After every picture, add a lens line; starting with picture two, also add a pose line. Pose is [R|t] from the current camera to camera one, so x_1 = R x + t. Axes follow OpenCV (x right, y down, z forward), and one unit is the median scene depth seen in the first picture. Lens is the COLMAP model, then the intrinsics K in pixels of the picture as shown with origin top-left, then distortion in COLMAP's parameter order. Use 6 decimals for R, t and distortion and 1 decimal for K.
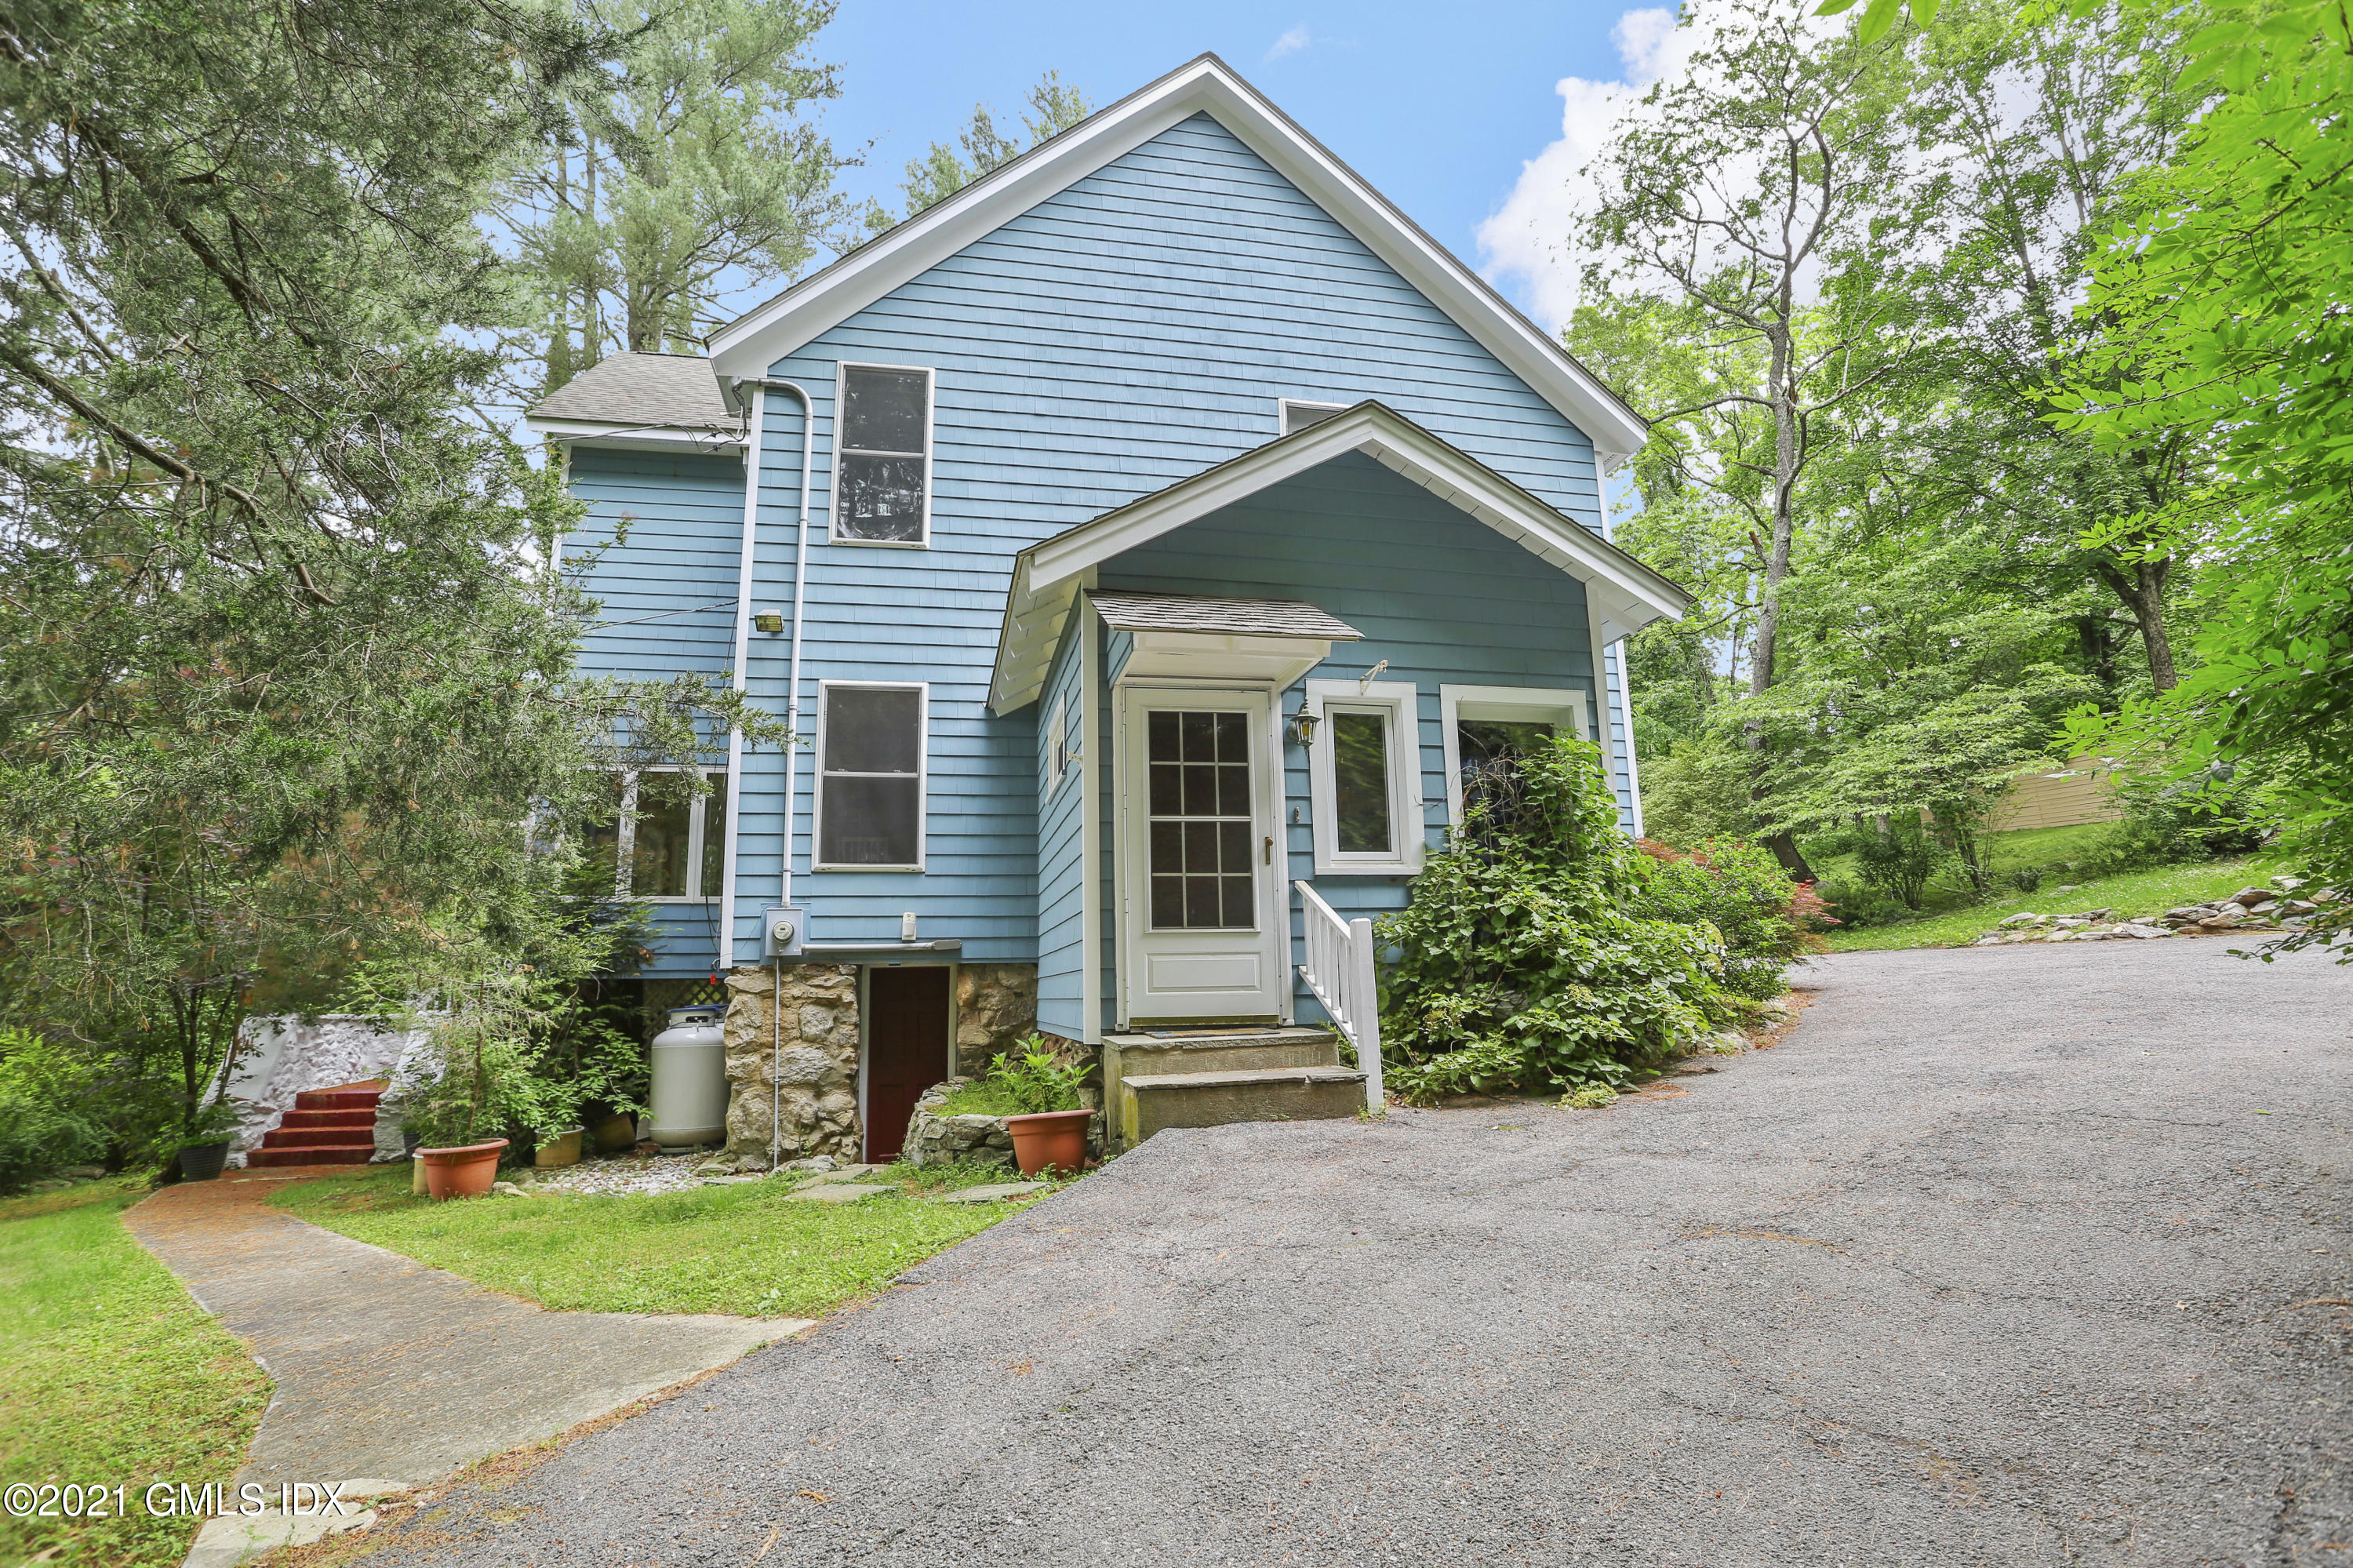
lens RADIAL K [[1160.0, 0, 1173.0], [0, 1160.0, 777.2], [0, 0, 1]] dist [-0.076868, 0.038957]
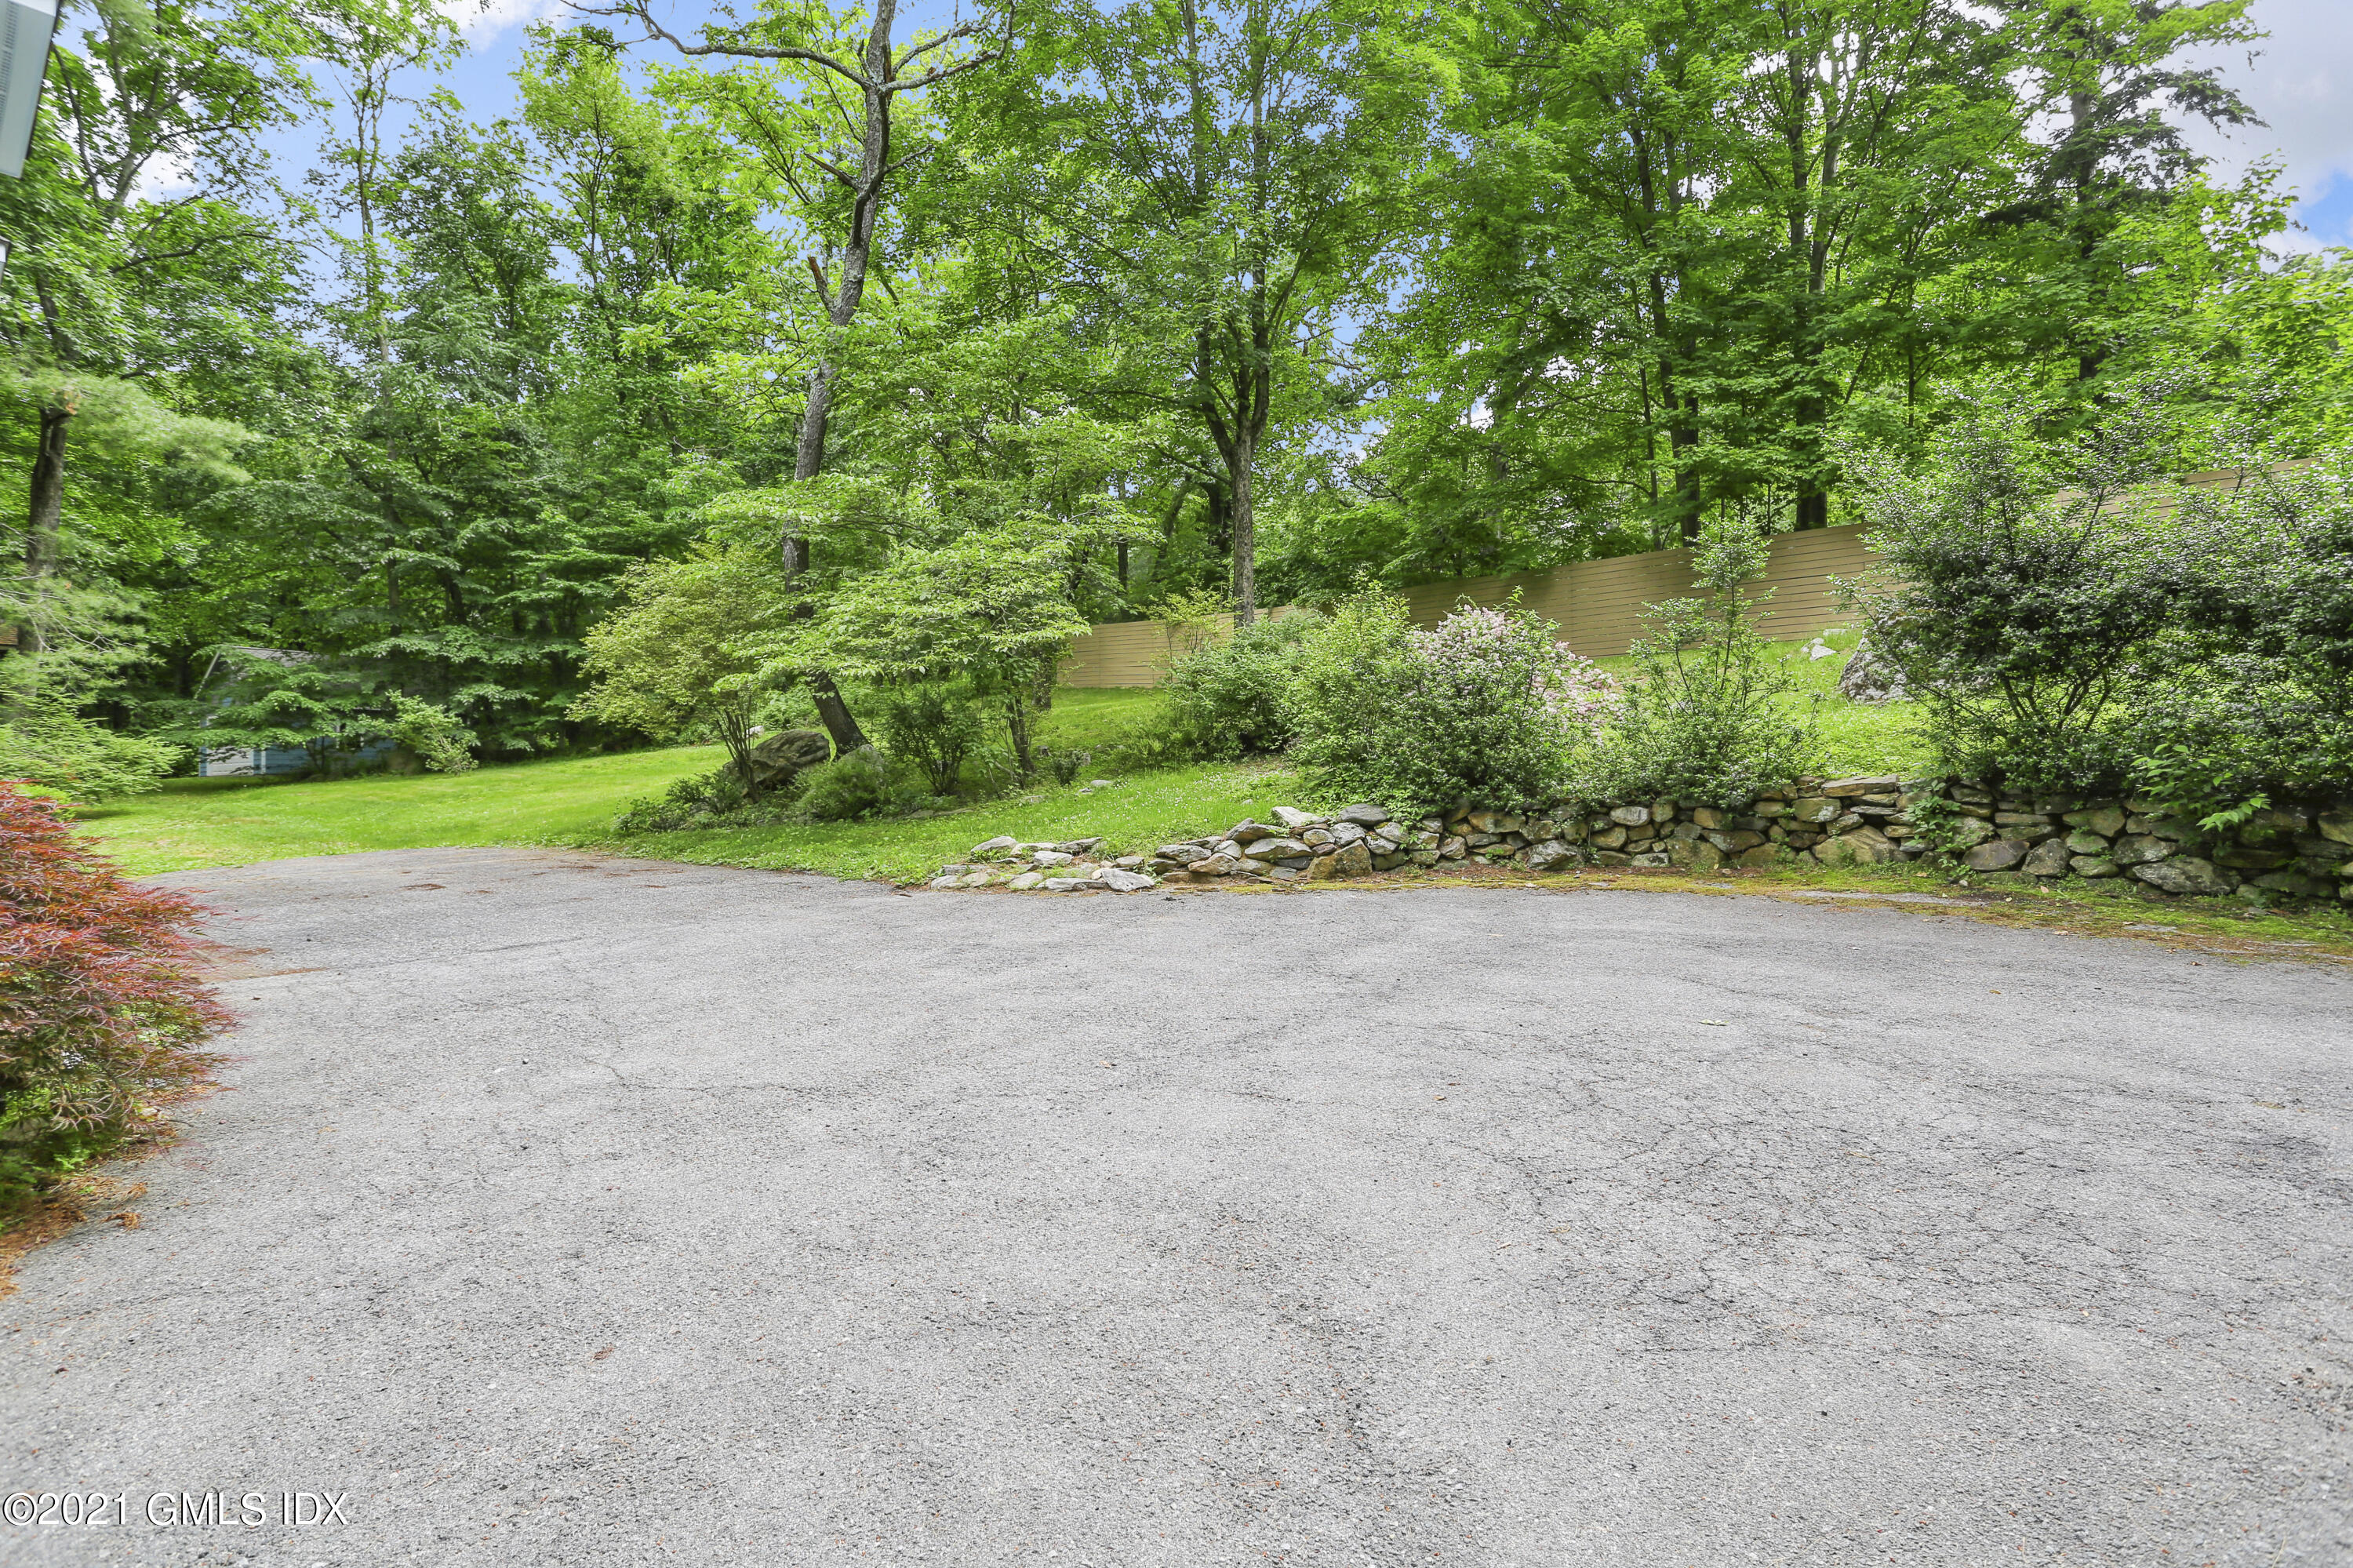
lens RADIAL K [[1160.0, 0, 1173.0], [0, 1160.0, 777.2], [0, 0, 1]] dist [-0.076868, 0.038957]
pose [[0.800246, 0.024093, 0.599188, 0.408899], [-0.121433, 0.985003, 0.122573, -0.016127], [-0.587249, -0.170850, 0.791170, 0.375086]]
